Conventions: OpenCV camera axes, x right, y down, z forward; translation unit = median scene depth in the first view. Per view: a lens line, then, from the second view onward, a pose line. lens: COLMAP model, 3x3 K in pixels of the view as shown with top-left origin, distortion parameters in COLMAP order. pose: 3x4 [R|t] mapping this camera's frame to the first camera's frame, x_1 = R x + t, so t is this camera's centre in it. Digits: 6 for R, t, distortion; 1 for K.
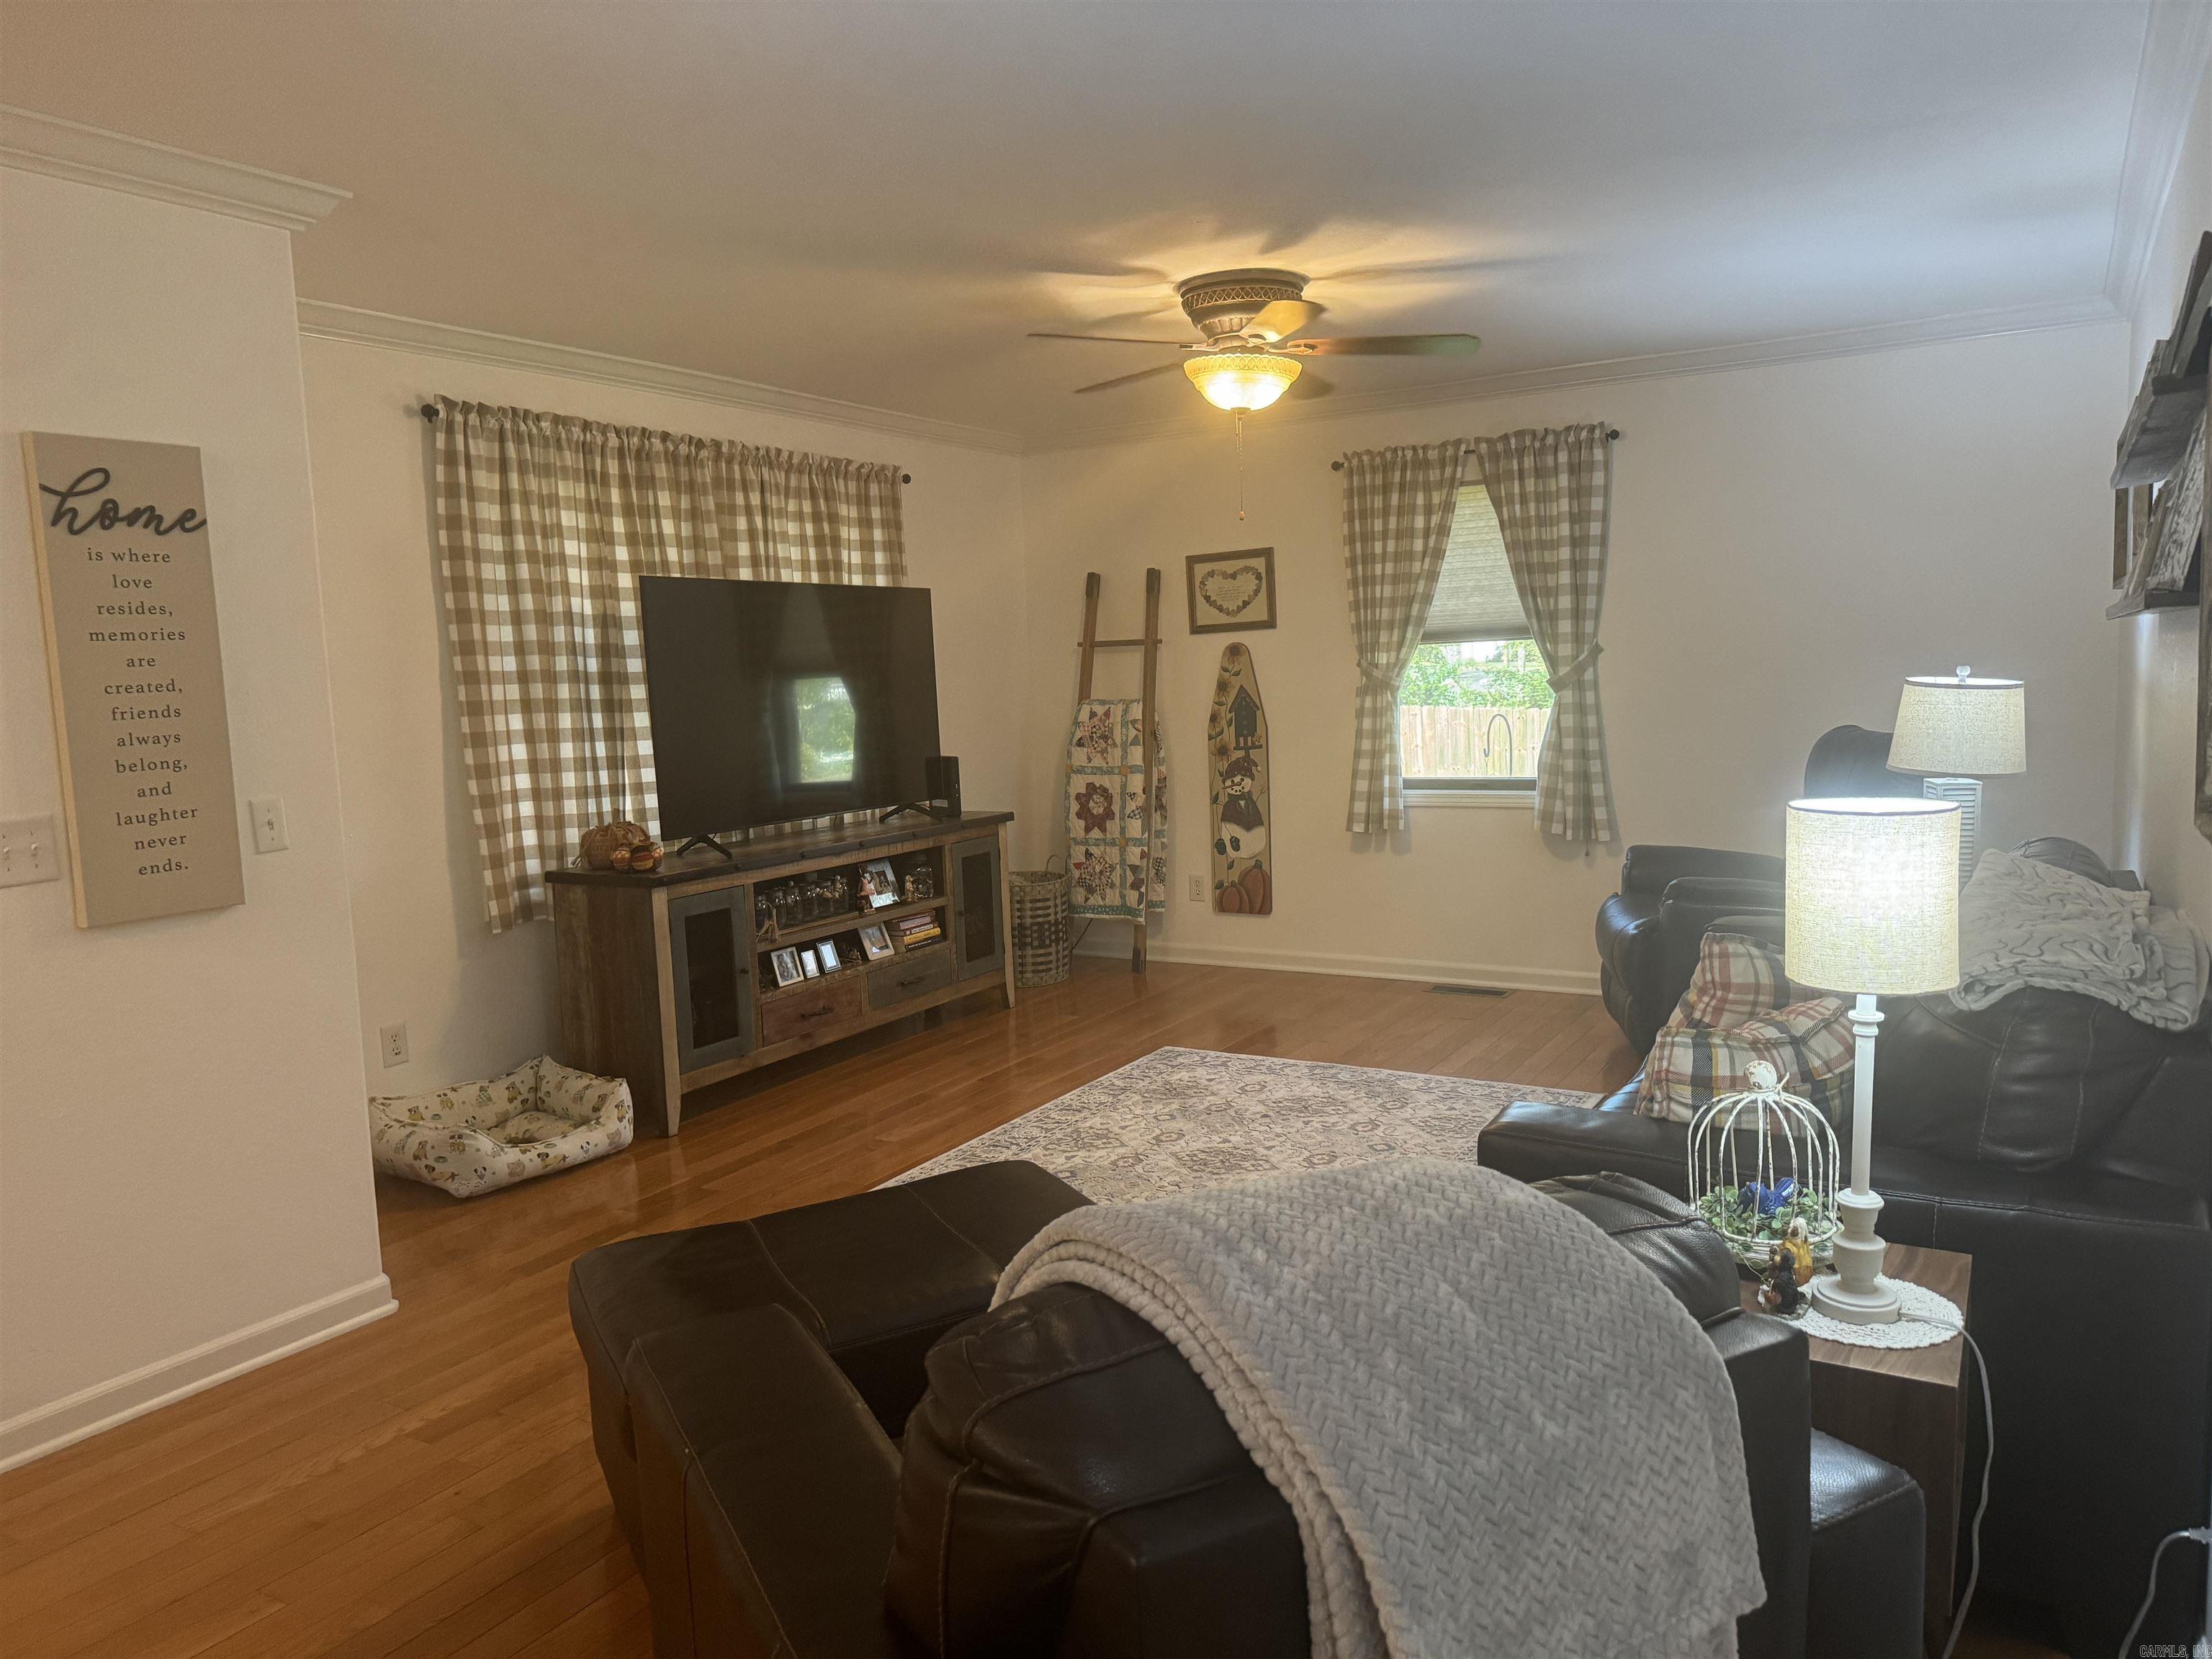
lens RADIAL K [[1555.5, 0, 1107.6], [0, 1555.5, 833.4], [0, 0, 1]] dist [0.051290, -0.058851]
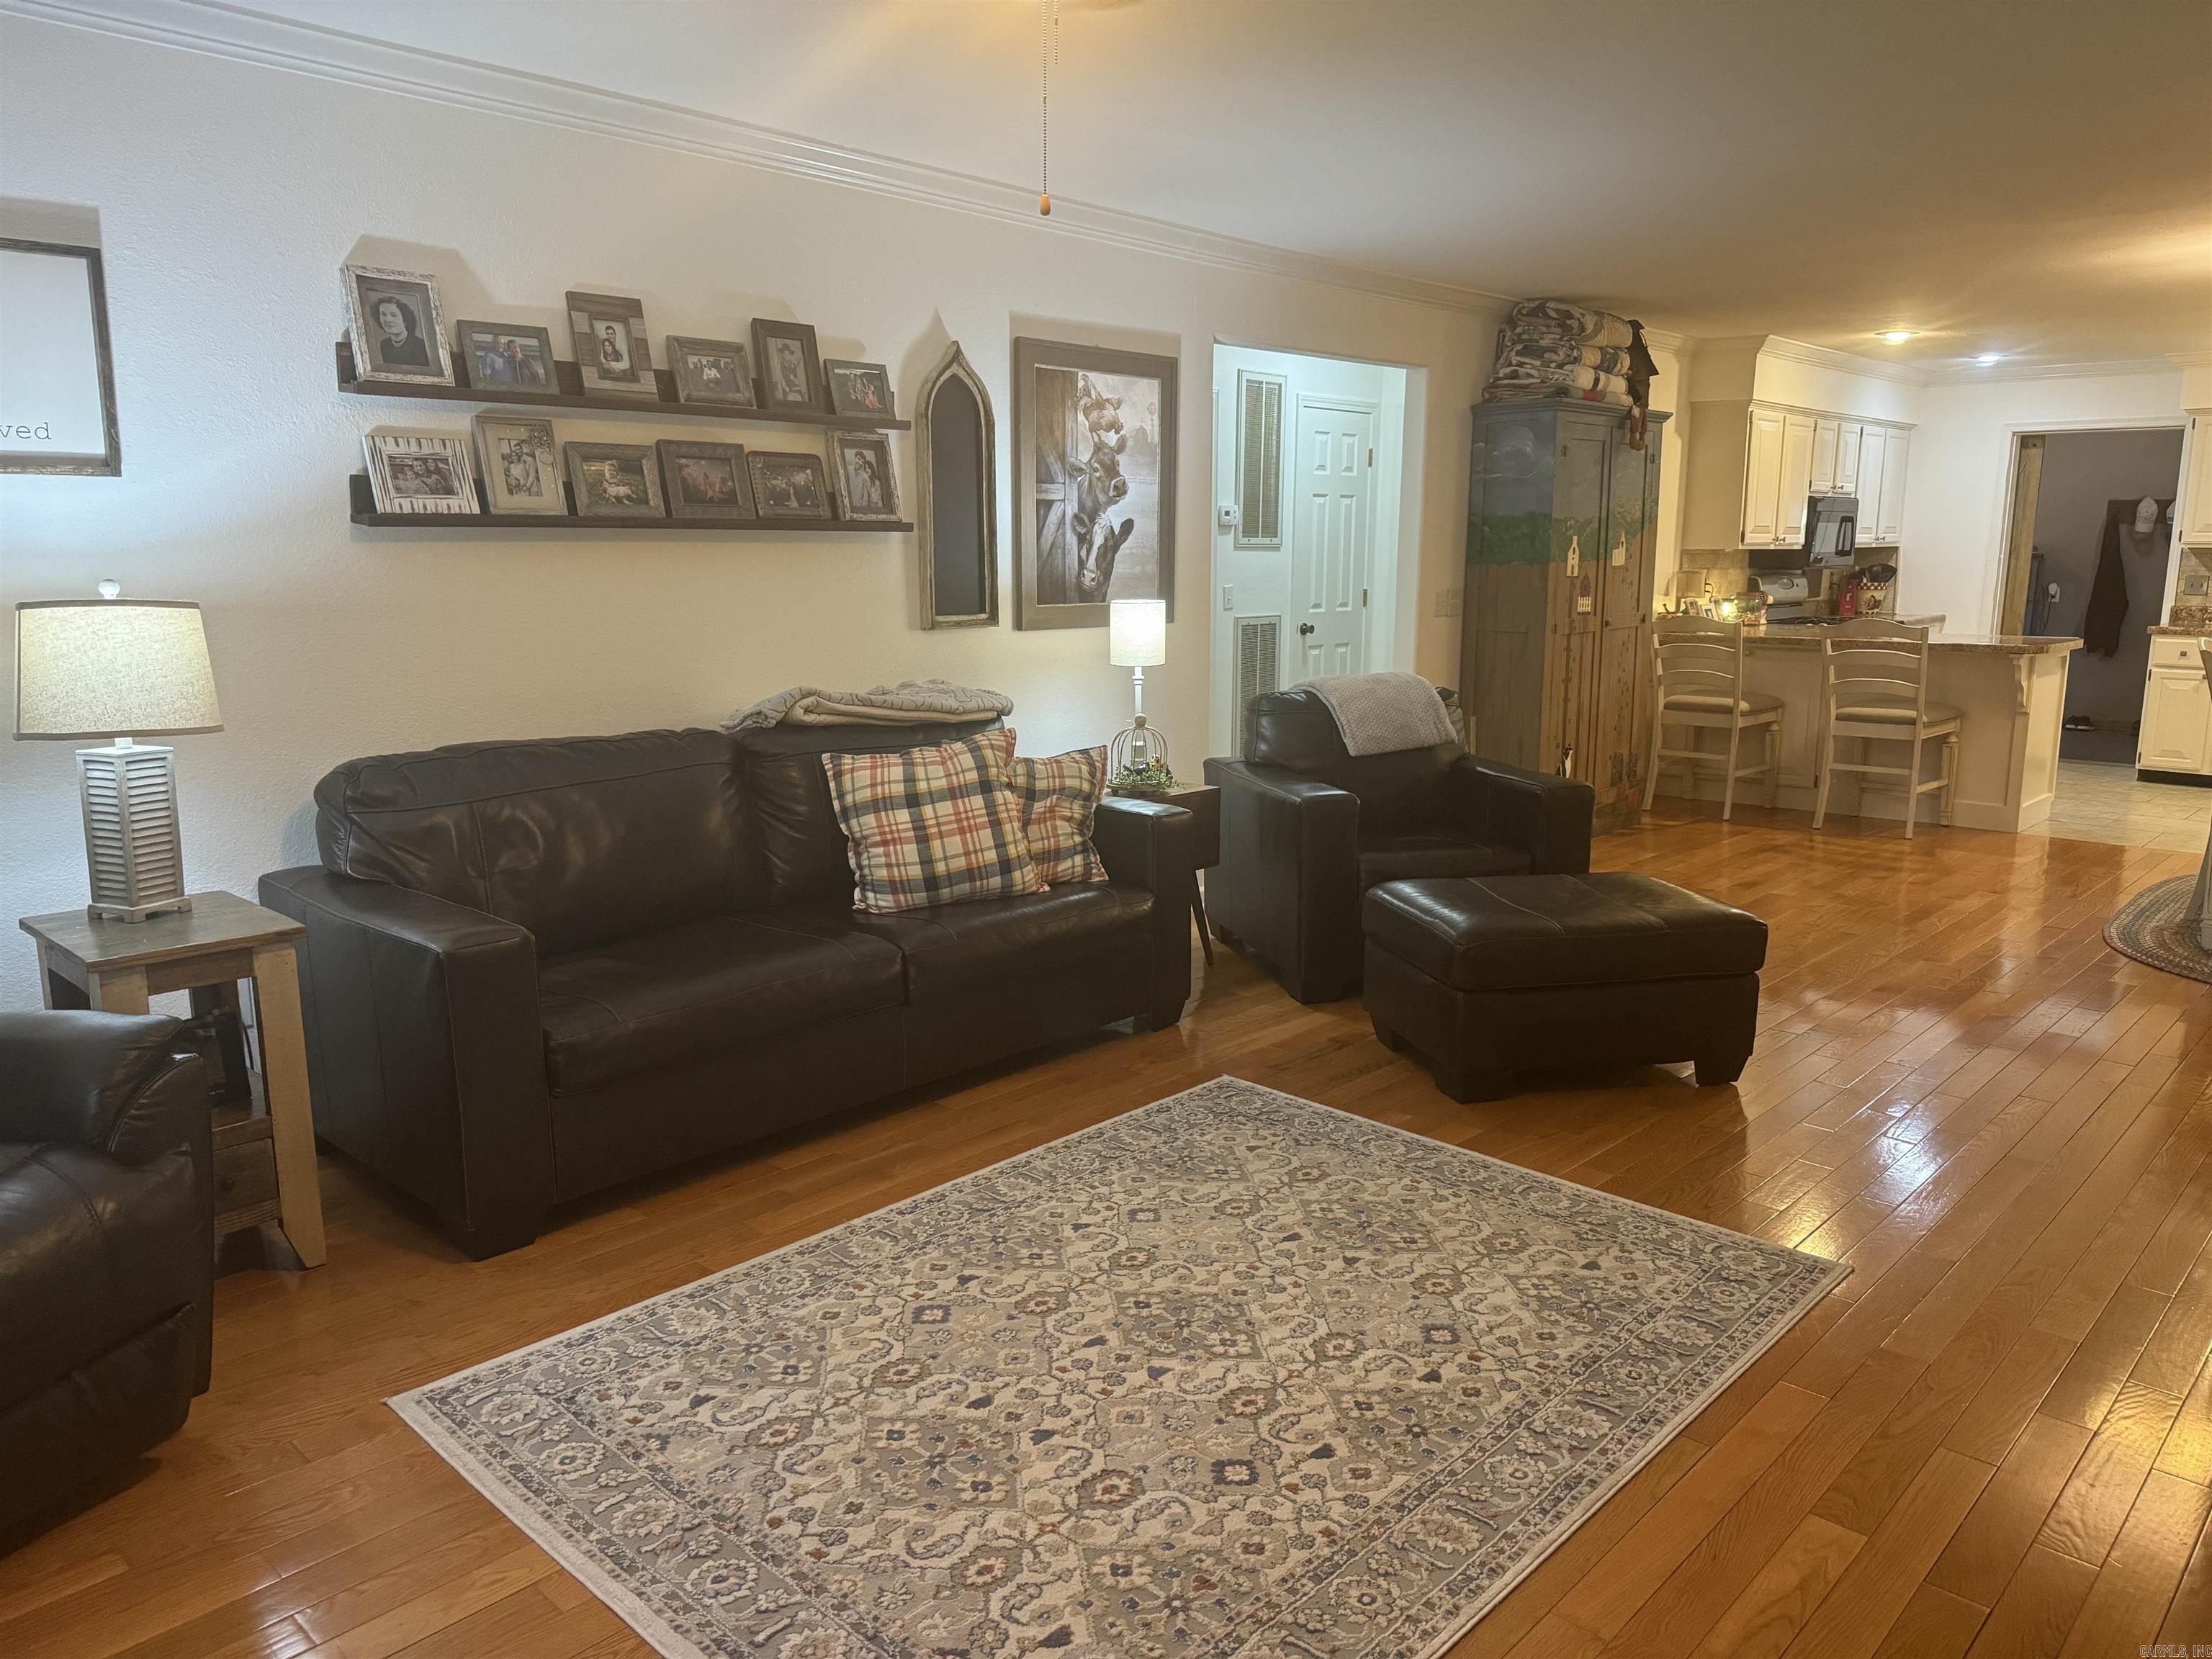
lens RADIAL K [[1555.5, 0, 1106.0], [0, 1555.5, 836.6], [0, 0, 1]] dist [0.051290, -0.058851]
pose [[-0.975057, -0.004917, 0.221902, -0.030865], [0.058446, 0.958784, 0.278061, -0.144980], [-0.214123, 0.284094, -0.934581, 1.390772]]
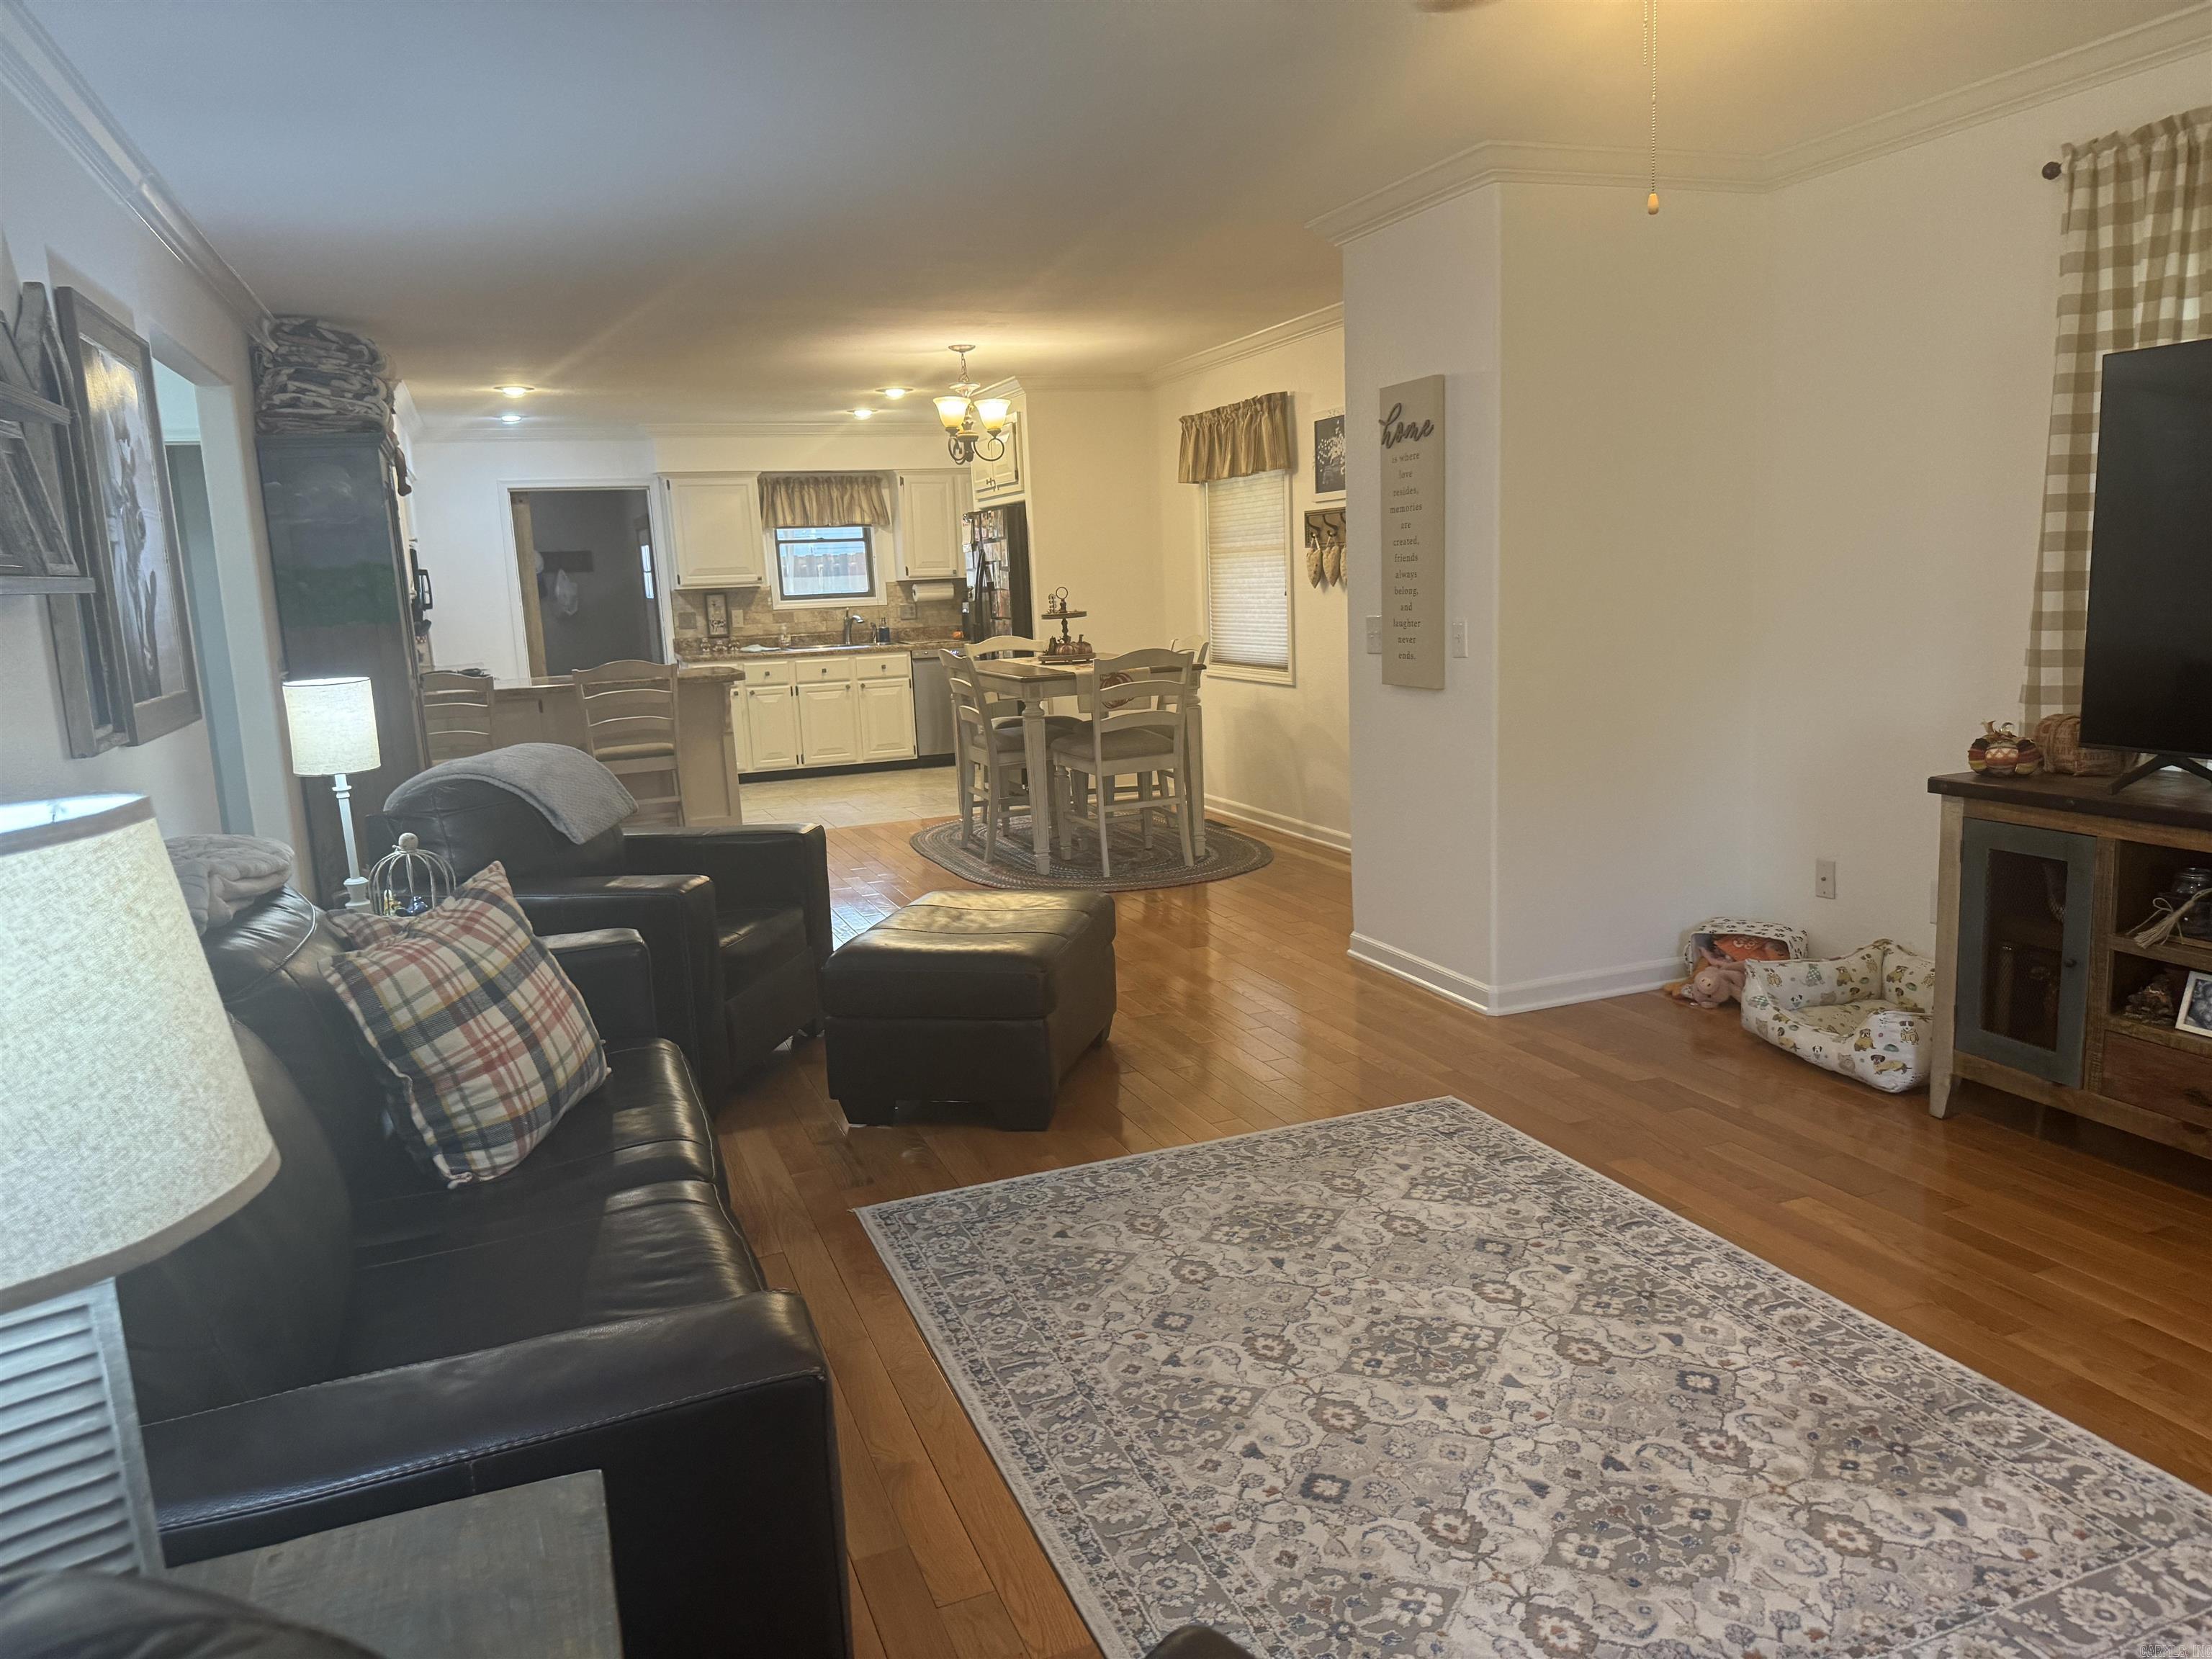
lens RADIAL K [[1555.5, 0, 1121.4], [0, 1555.5, 815.3], [0, 0, 1]] dist [0.051290, -0.058851]
pose [[-0.606022, 0.189815, -0.772469, 0.532342], [-0.017889, 0.967614, 0.251801, -0.138364], [0.795247, 0.166415, -0.583000, 1.109580]]
